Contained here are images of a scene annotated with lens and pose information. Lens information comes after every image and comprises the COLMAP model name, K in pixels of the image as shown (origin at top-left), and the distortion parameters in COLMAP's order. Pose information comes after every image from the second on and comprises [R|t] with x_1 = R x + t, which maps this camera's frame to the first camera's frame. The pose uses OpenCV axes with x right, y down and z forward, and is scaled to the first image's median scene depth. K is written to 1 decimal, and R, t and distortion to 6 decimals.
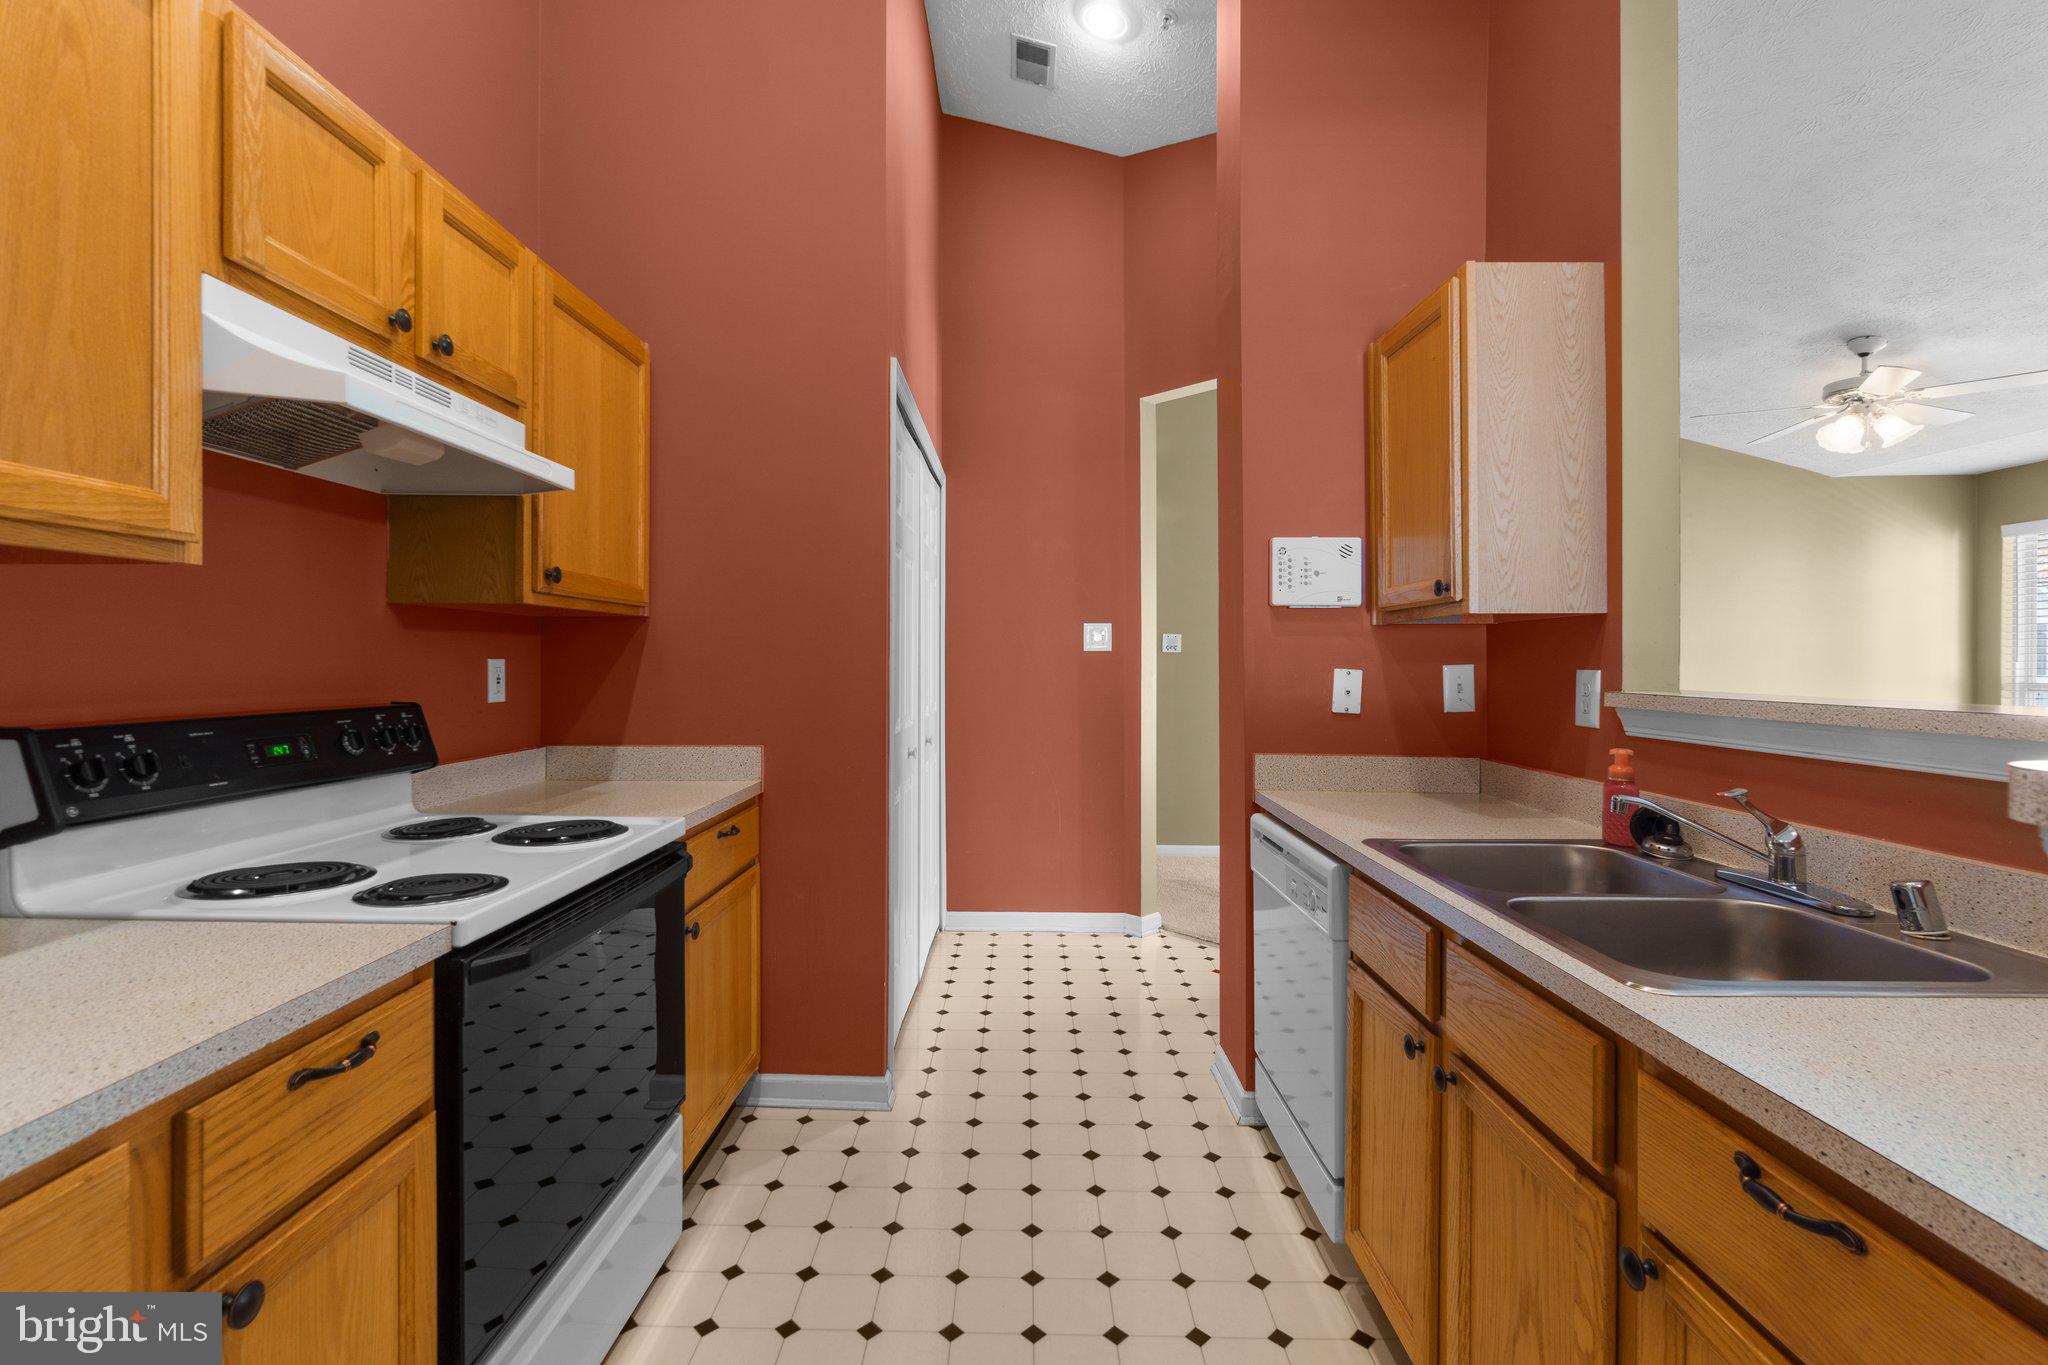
lens RADIAL K [[903.7, 0, 1014.7], [0, 903.7, 667.4], [0, 0, 1]] dist [-0.005797, 0.000022]
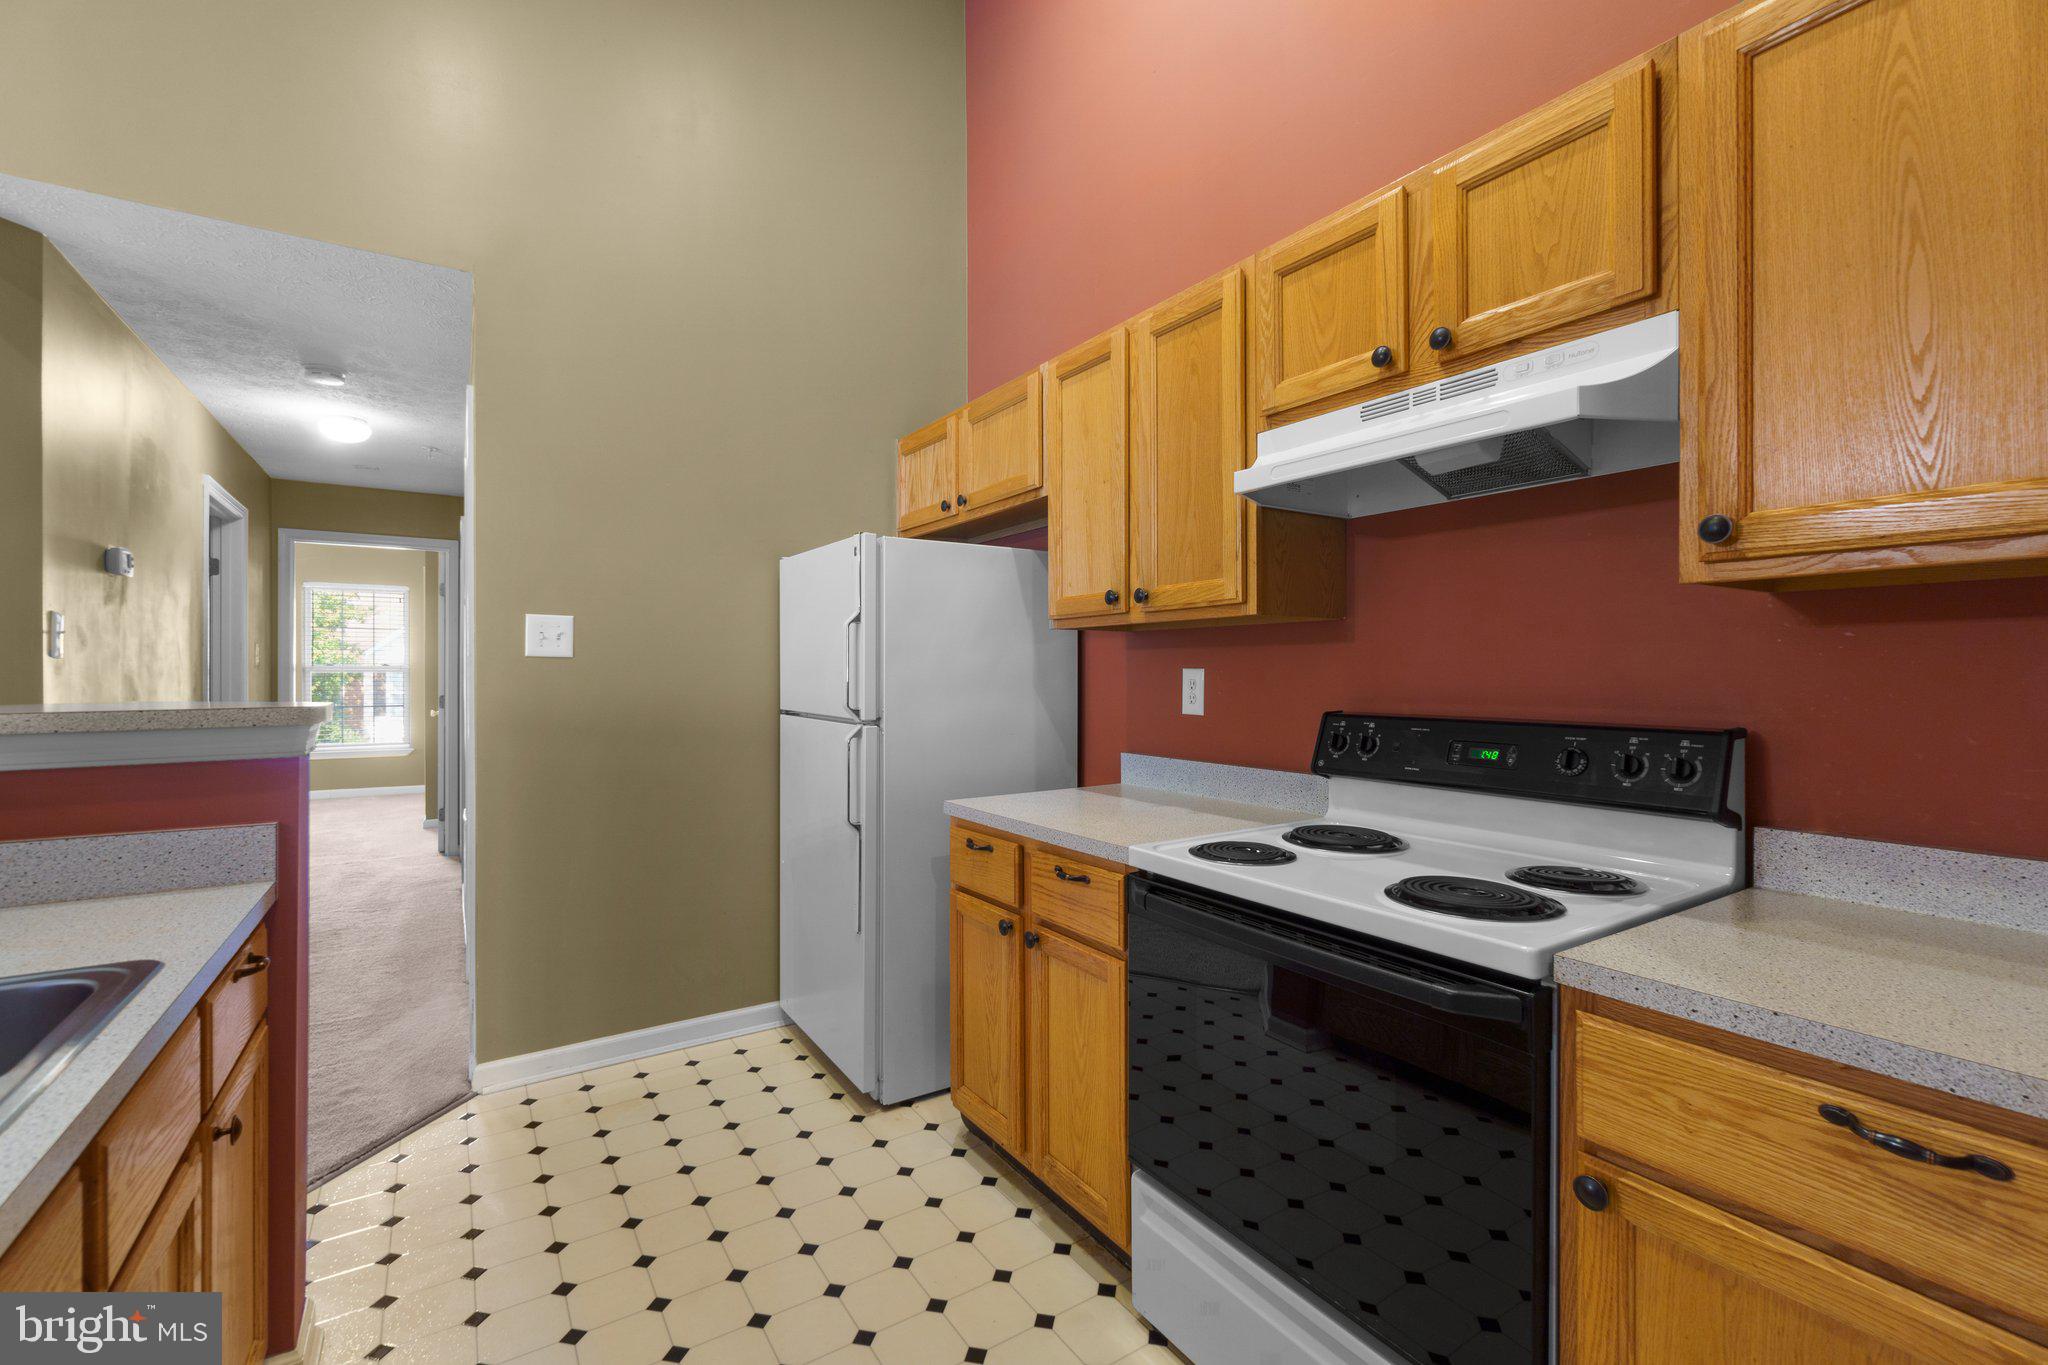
lens RADIAL K [[877.4, 0, 1015.5], [0, 877.4, 677.4], [0, 0, 1]] dist [-0.003382, -0.000481]
pose [[-0.834905, 0.001481, -0.550392, 0.201420], [-0.004582, 0.999943, 0.009641, -0.007675], [0.550375, 0.010571, -0.834850, 1.252938]]
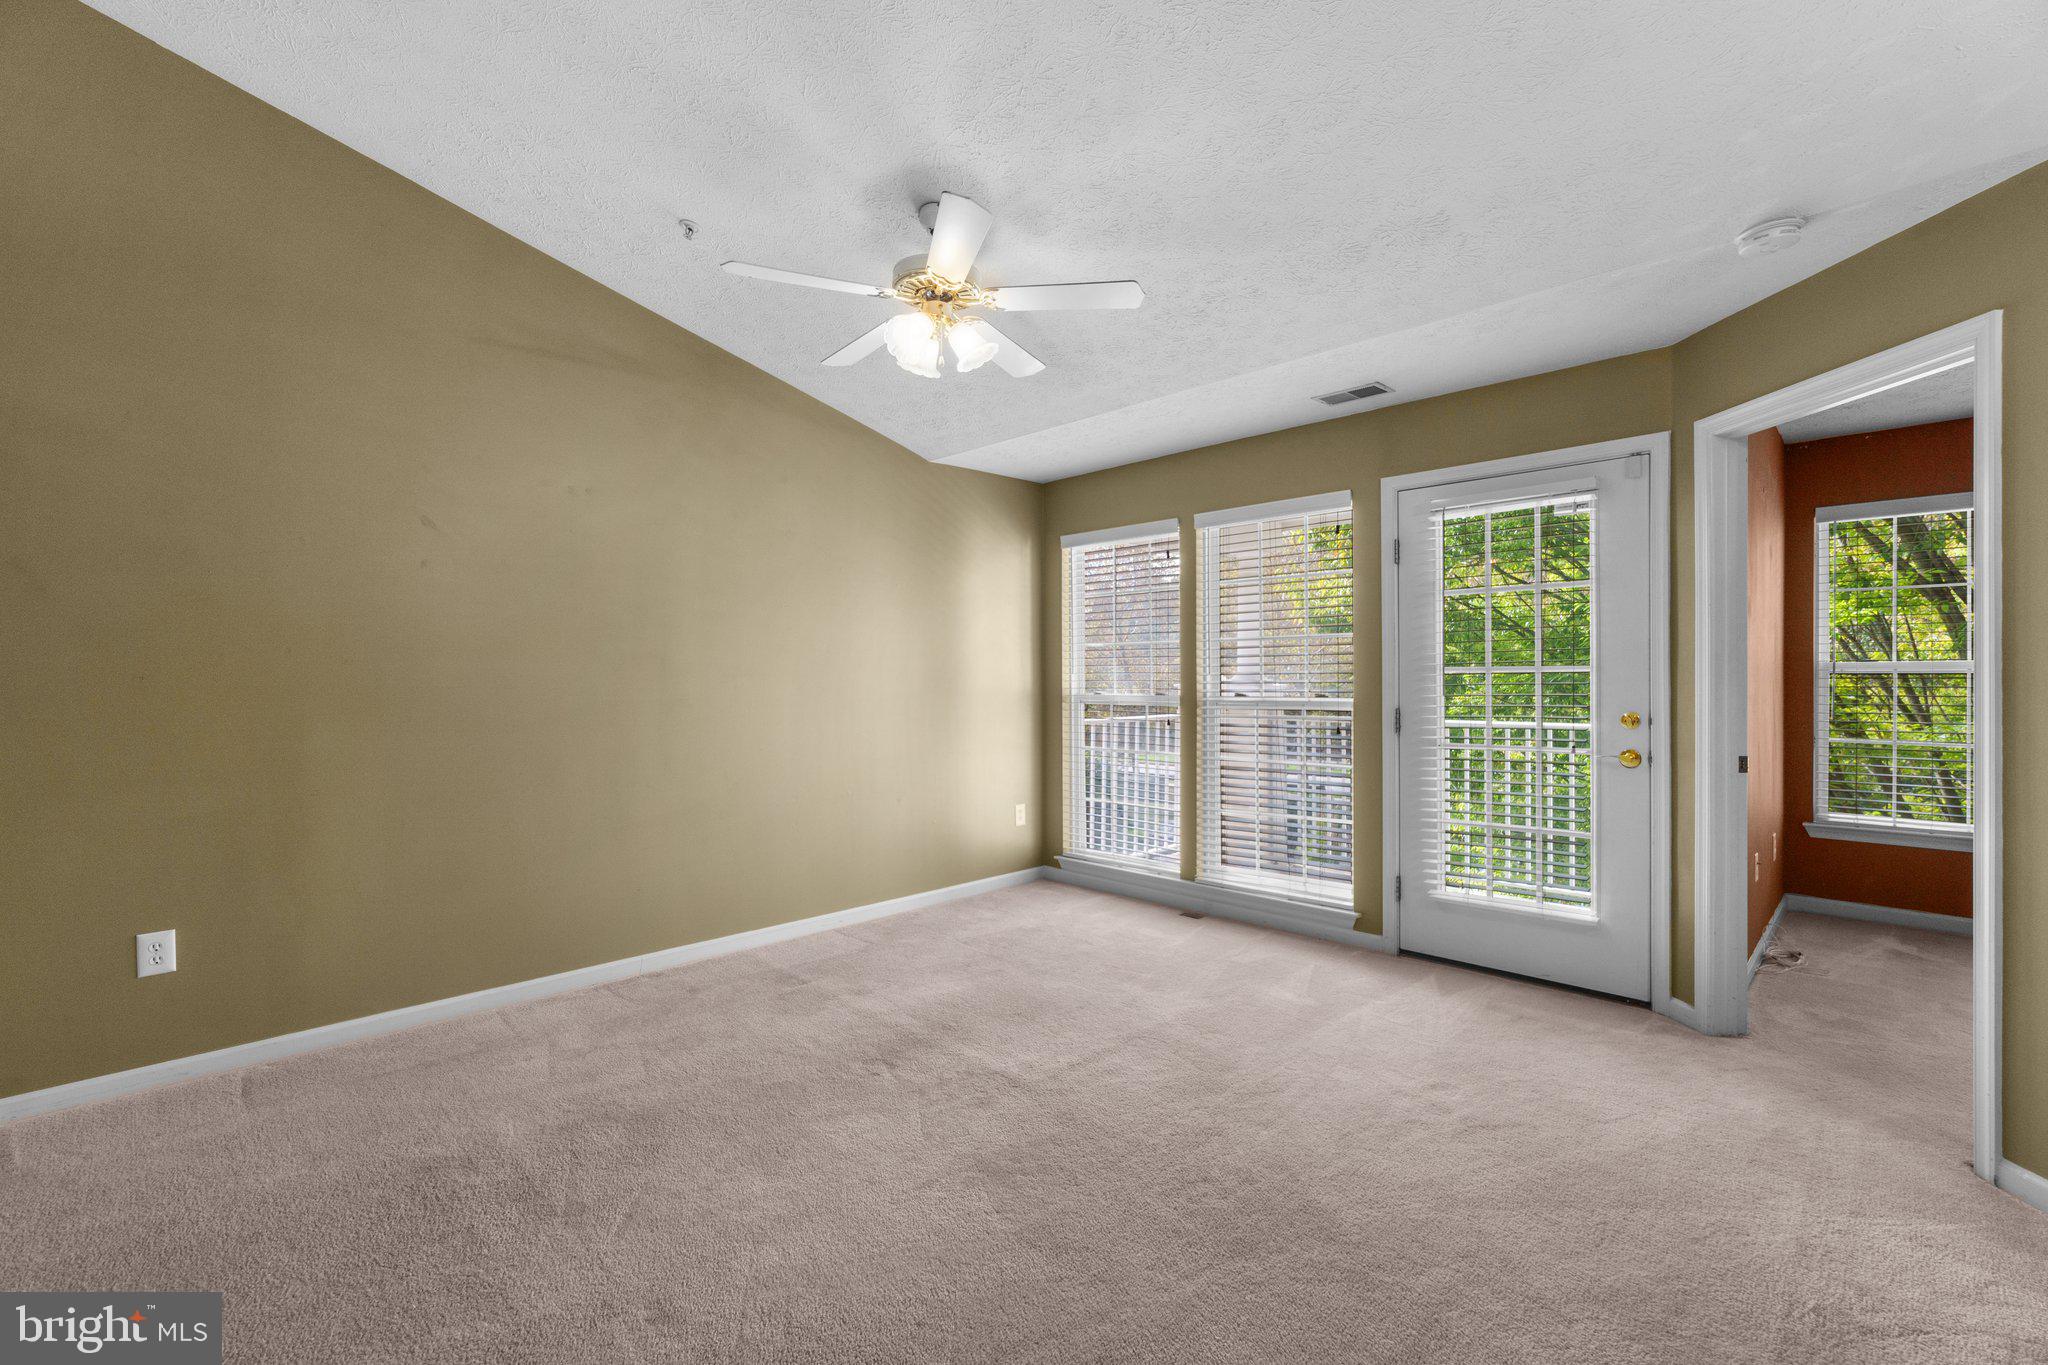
lens RADIAL K [[882.4, 0, 1019.4], [0, 882.4, 681.6], [0, 0, 1]] dist [-0.000438, -0.000003]
pose [[0.696838, -0.011027, 0.717144, 1.052829], [0.012314, 0.999918, 0.003410, -0.004680], [-0.717123, 0.006455, 0.696917, 1.019656]]
